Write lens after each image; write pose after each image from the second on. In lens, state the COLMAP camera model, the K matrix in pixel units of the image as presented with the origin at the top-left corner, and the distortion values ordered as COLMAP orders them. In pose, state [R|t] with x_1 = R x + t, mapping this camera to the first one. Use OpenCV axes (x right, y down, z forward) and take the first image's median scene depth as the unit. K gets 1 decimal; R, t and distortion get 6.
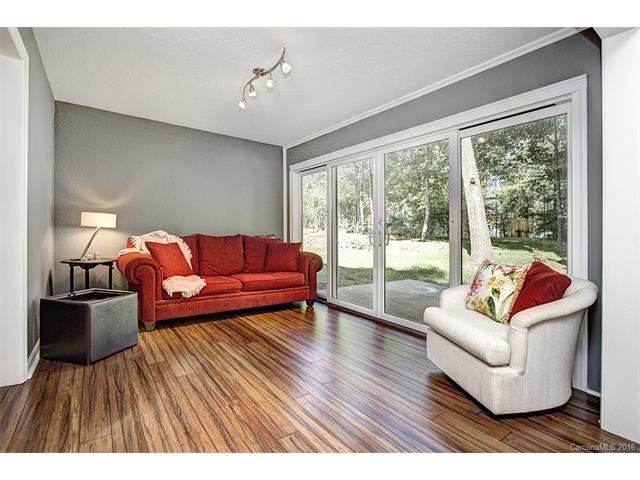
lens RADIAL K [[296.9, 0, 318.3], [0, 296.9, 236.9], [0, 0, 1]] dist [-0.002895, -0.001162]
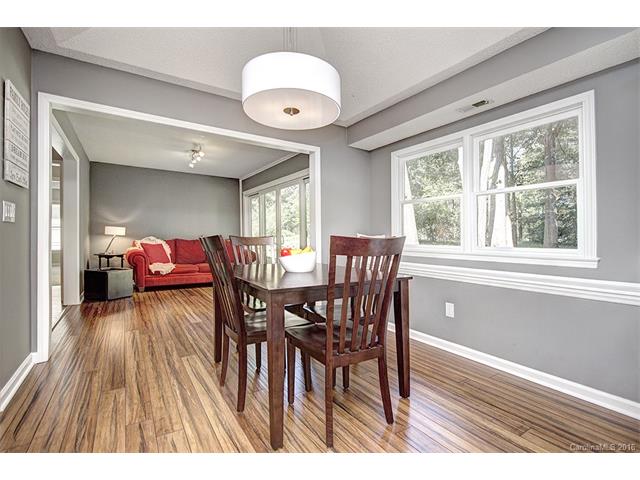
lens RADIAL K [[296.9, 0, 323.2], [0, 296.9, 240.4], [0, 0, 1]] dist [-0.002895, -0.001162]
pose [[0.998291, -0.013113, -0.056951, 0.552601], [0.012202, 0.999792, -0.016314, 0.041456], [0.057153, 0.015591, 0.998244, -0.636040]]
